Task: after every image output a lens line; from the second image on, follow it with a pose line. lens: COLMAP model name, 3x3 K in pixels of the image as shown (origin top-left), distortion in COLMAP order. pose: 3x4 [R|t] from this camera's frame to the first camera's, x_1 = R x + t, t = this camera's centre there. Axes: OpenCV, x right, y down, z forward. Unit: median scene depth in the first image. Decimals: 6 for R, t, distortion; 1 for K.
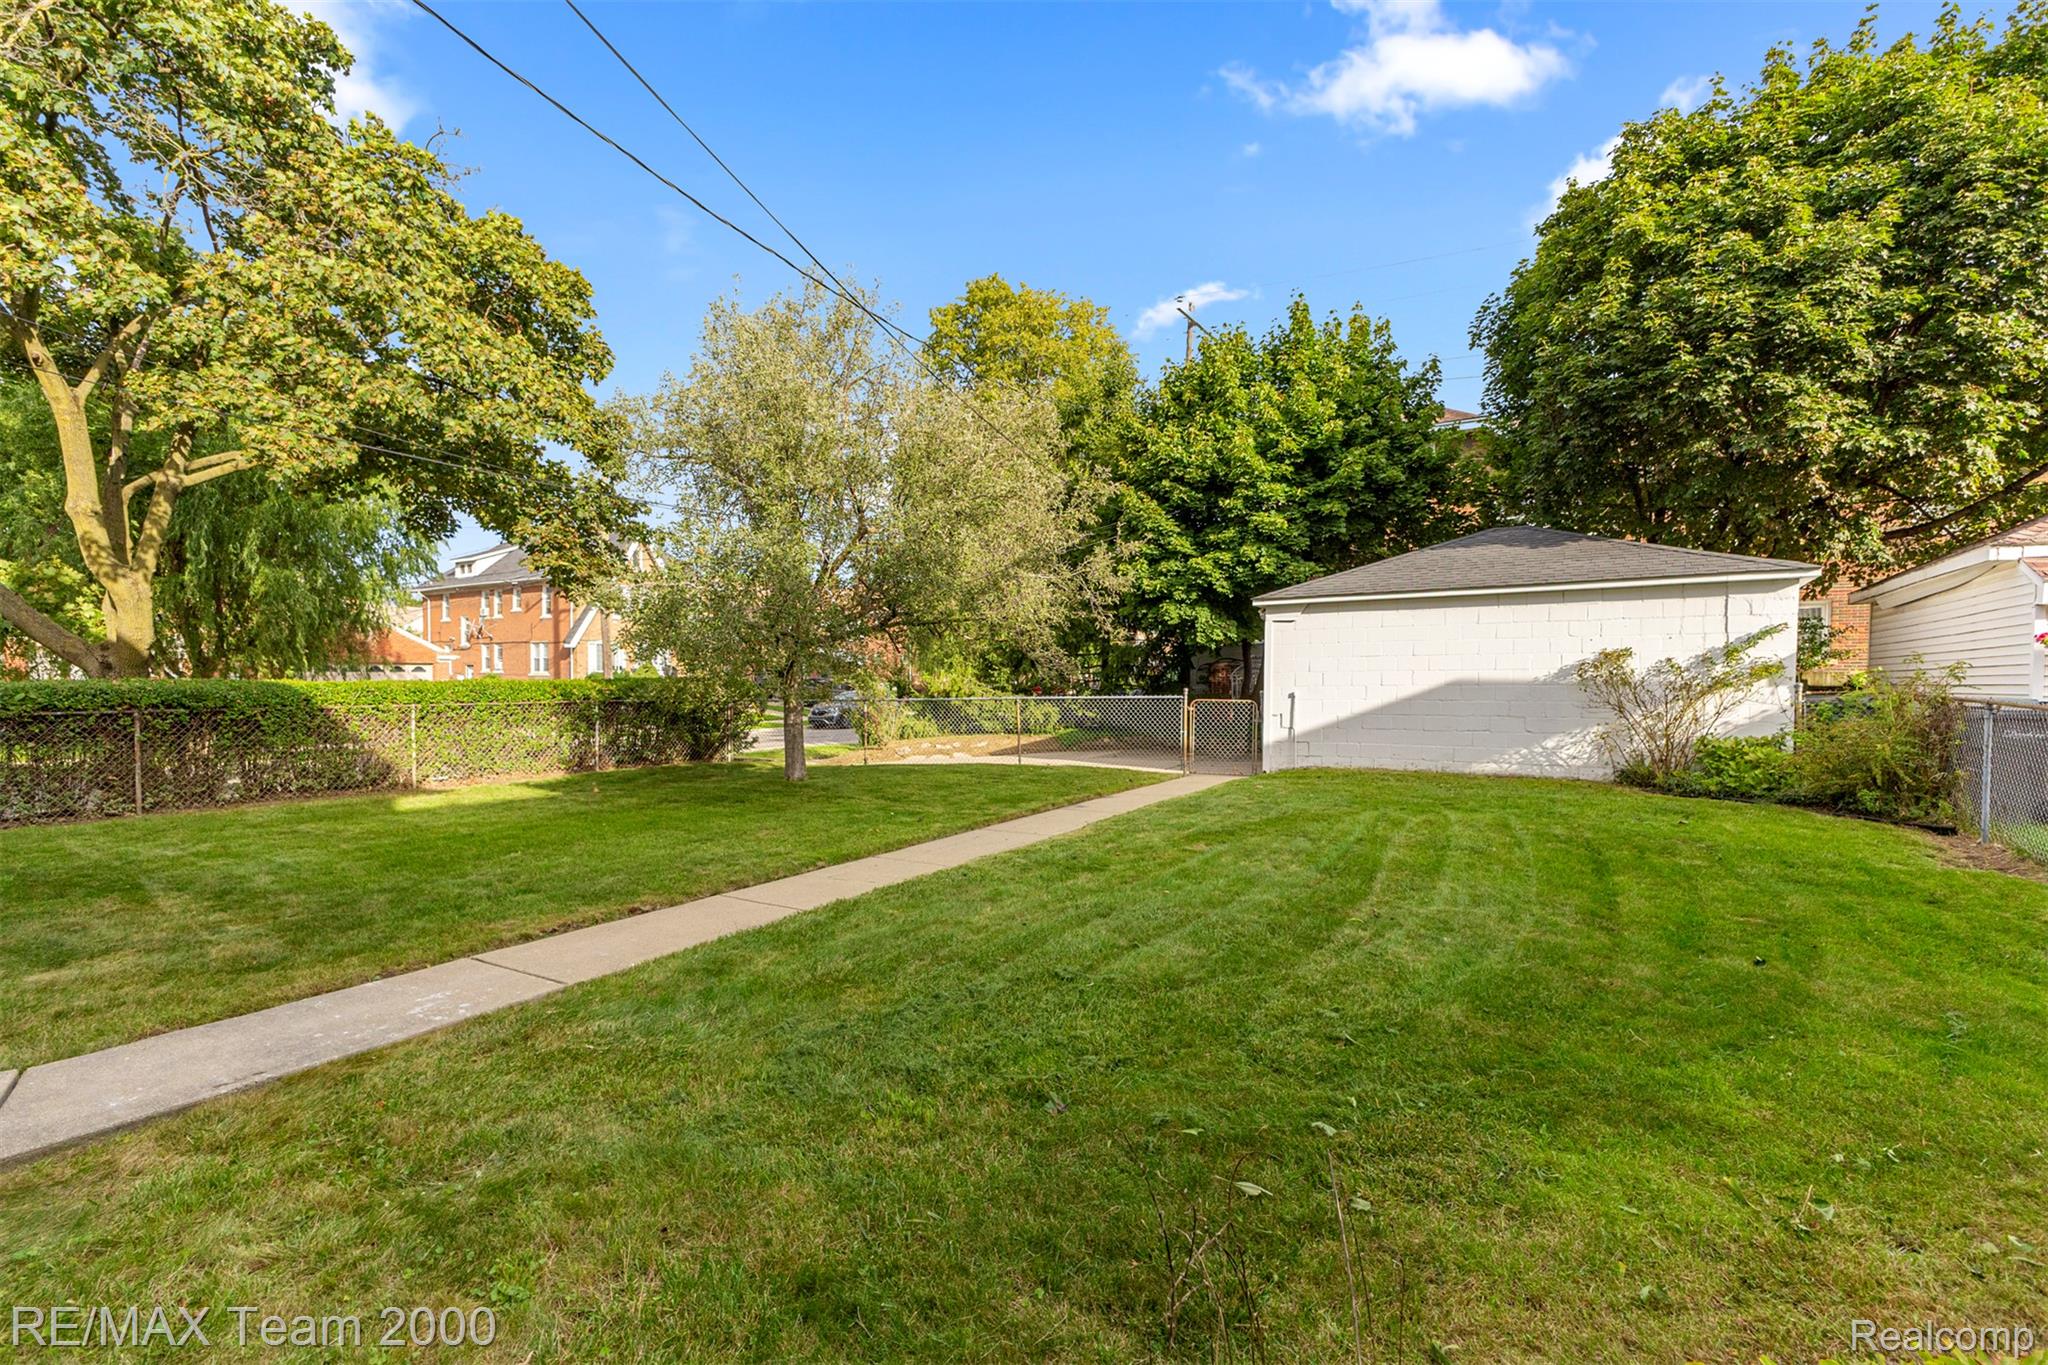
lens RADIAL K [[887.3, 0, 1043.6], [0, 887.3, 696.3], [0, 0, 1]] dist [0.012956, -0.002492]
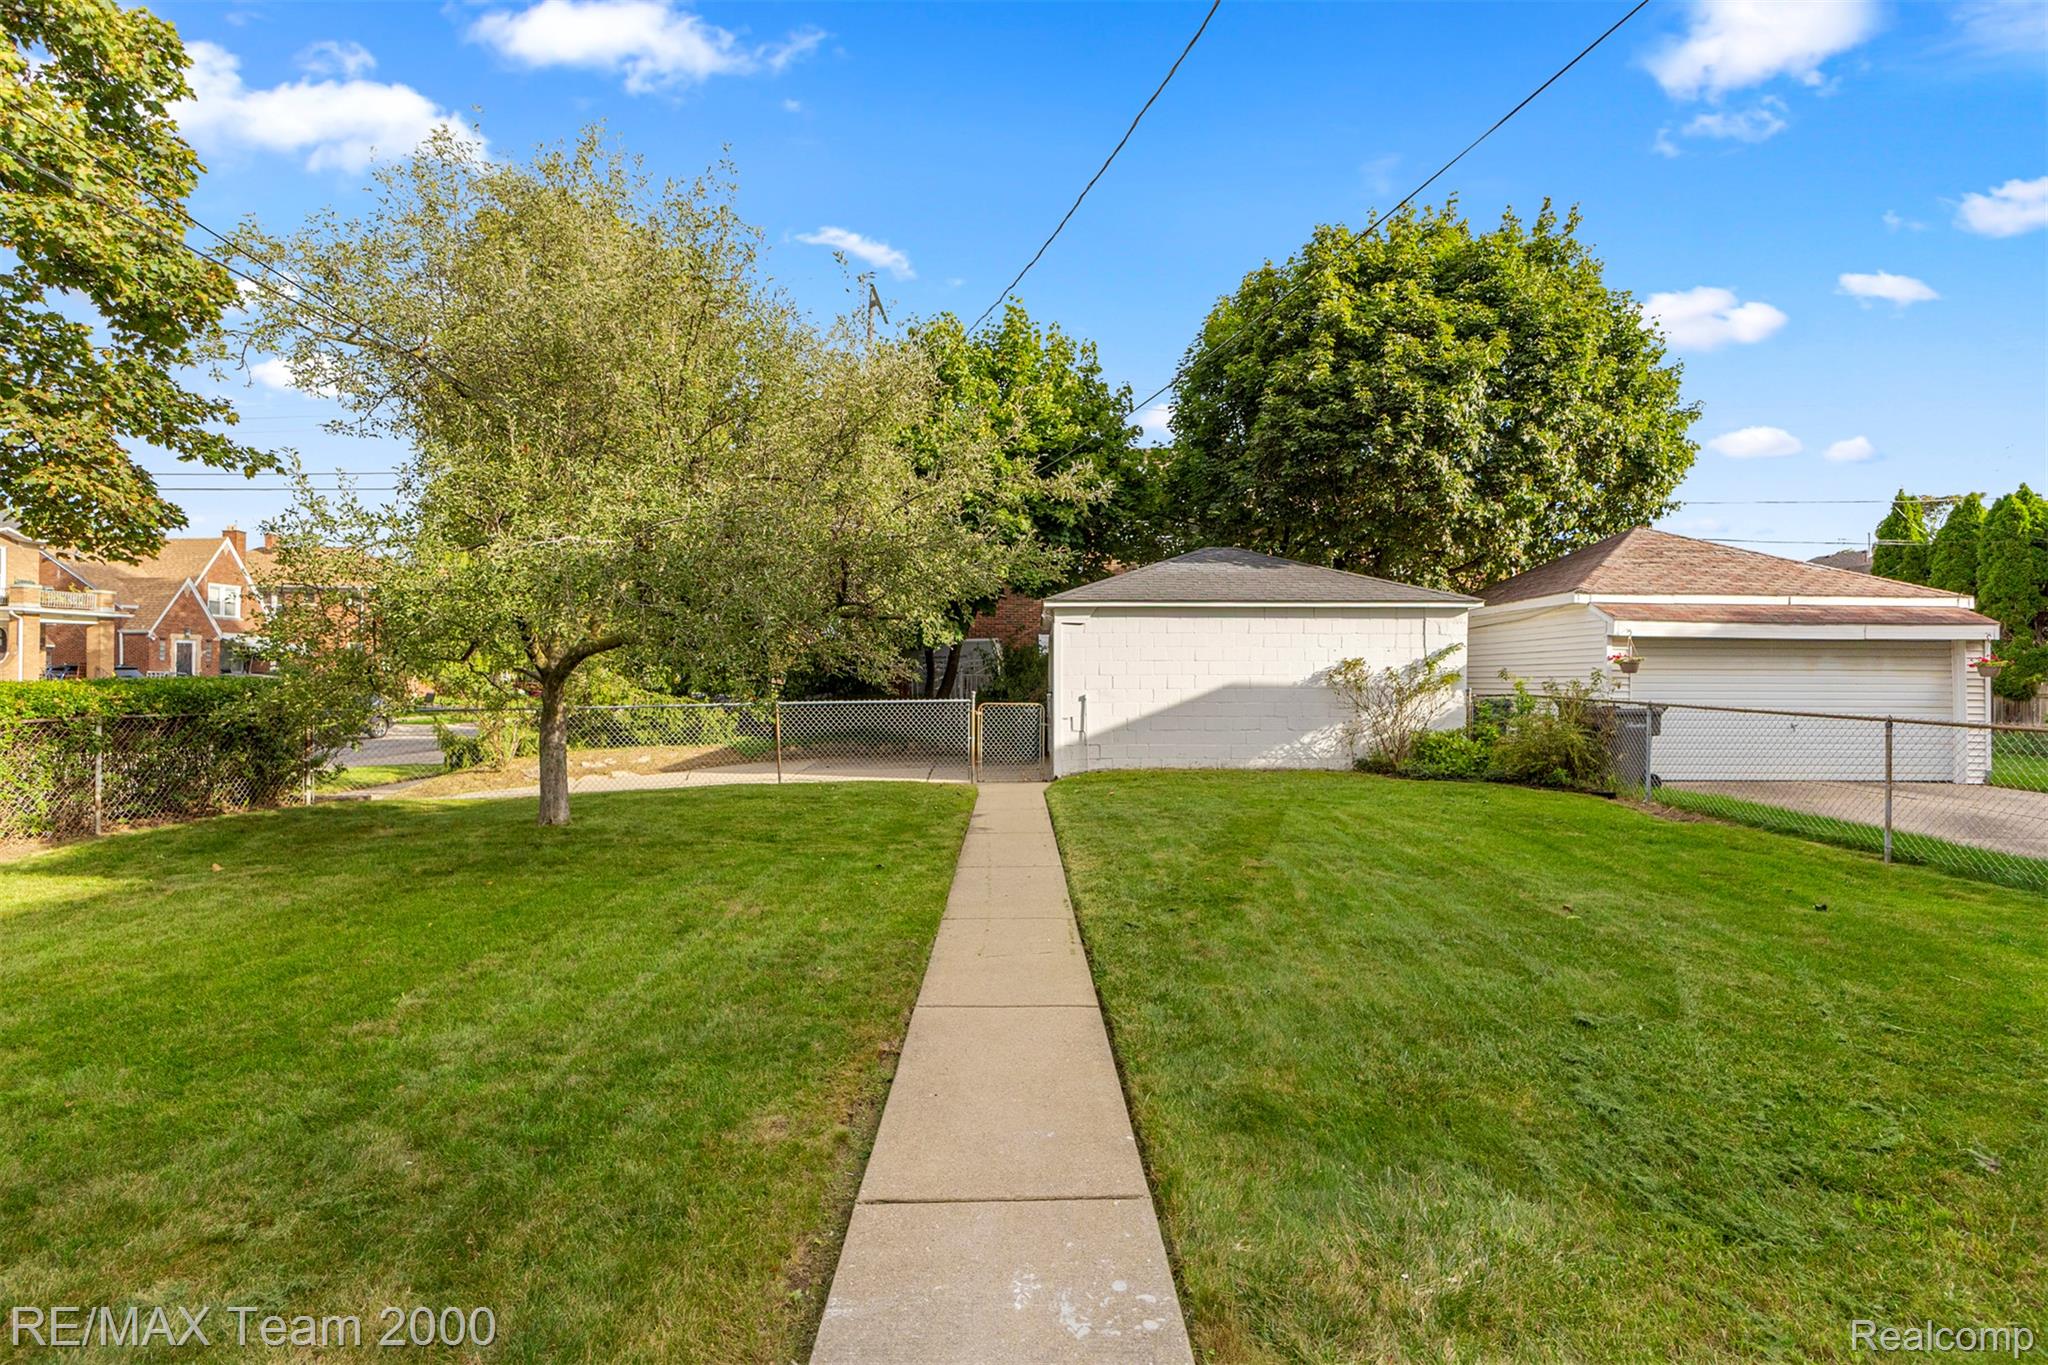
lens RADIAL K [[903.1, 0, 1030.8], [0, 903.1, 677.4], [0, 0, 1]] dist [-0.000903, -0.000183]
pose [[0.851599, 0.003487, 0.524183, -0.350961], [0.004468, 0.999893, -0.013910, -0.012985], [-0.524175, 0.014188, 0.851492, 0.185964]]
